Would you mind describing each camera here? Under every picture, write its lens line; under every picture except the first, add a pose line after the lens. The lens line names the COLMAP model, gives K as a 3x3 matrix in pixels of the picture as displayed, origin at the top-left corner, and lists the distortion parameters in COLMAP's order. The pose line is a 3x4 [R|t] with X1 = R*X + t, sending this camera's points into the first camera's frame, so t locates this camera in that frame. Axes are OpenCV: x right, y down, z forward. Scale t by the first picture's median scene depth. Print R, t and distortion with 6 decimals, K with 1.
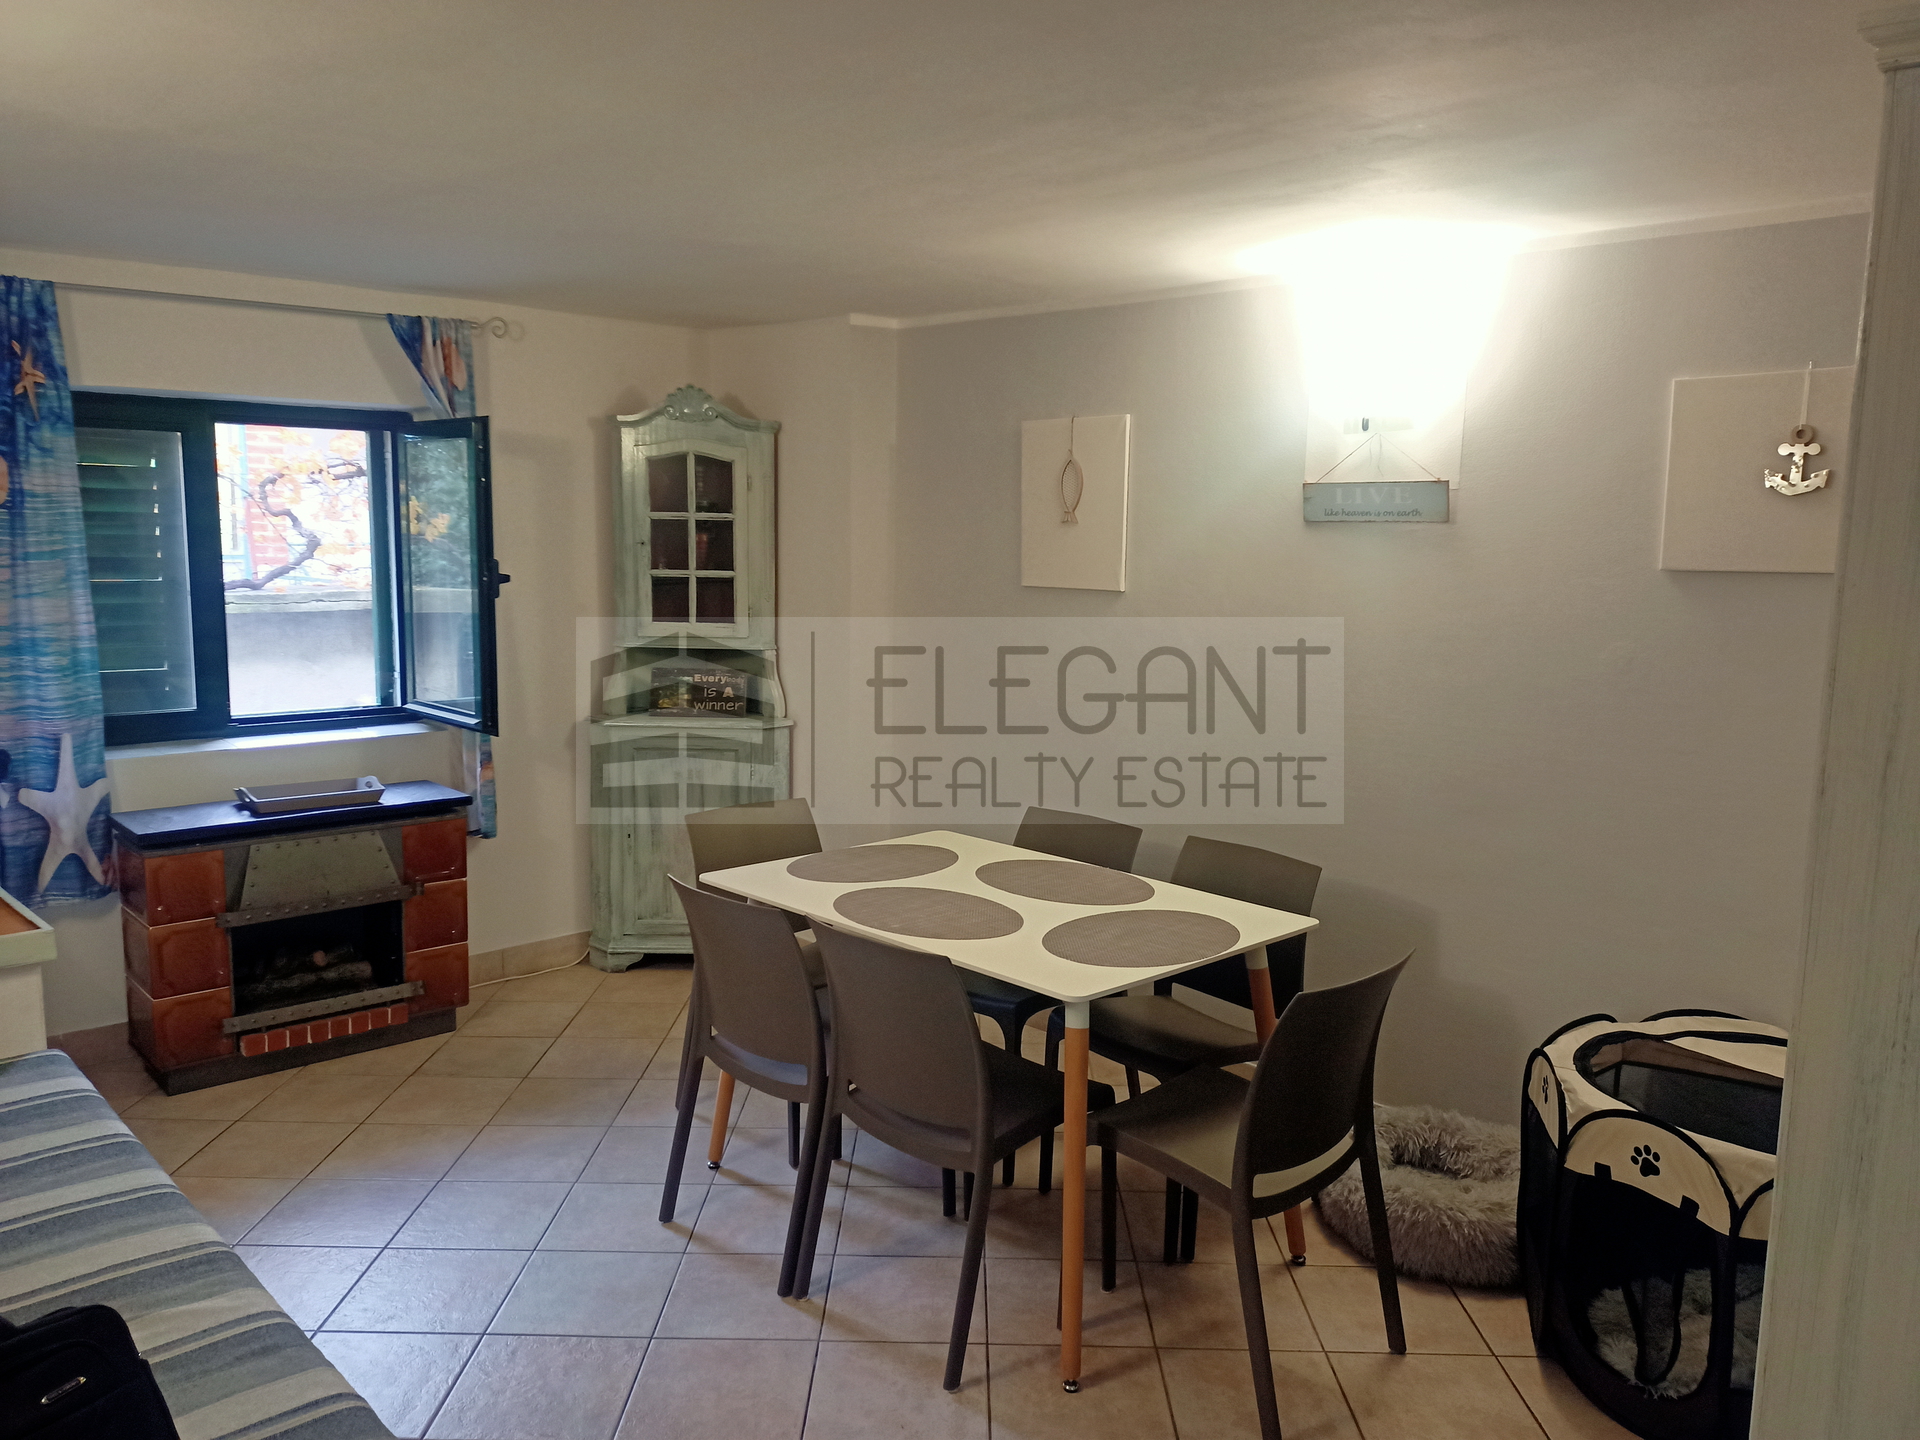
lens RADIAL K [[1426.6, 0, 968.6], [0, 1426.6, 719.3], [0, 0, 1]] dist [0.039939, -0.032125]
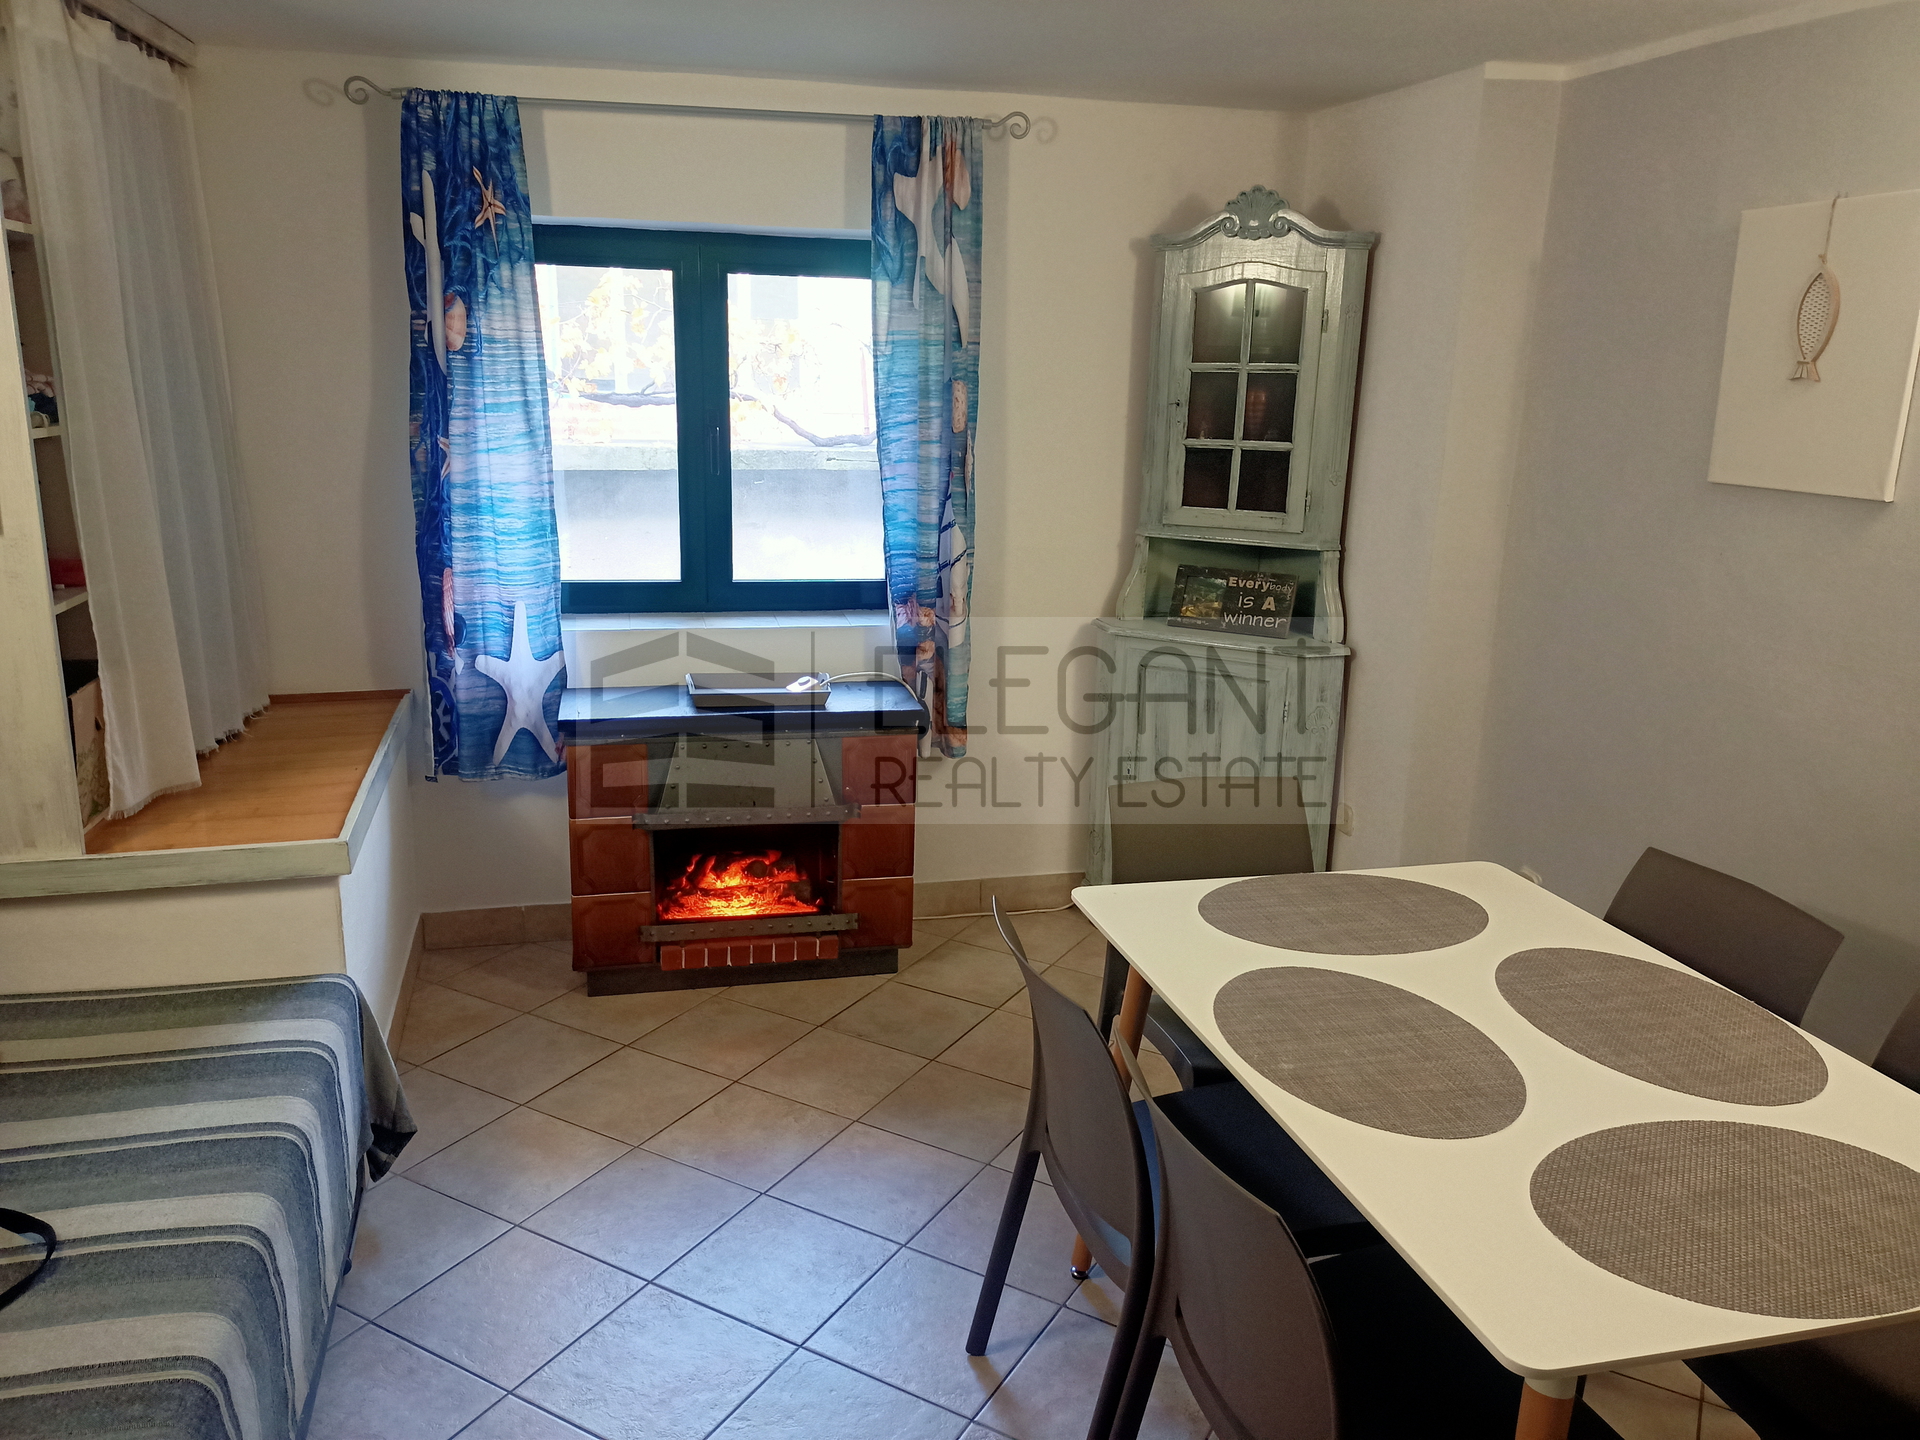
lens RADIAL K [[1426.6, 0, 945.4], [0, 1426.6, 722.9], [0, 0, 1]] dist [0.039939, -0.032125]
pose [[0.870493, 0.124700, -0.476121, 0.065197], [-0.076053, 0.989833, 0.120197, -0.042084], [0.486269, -0.068421, 0.871127, 0.297138]]
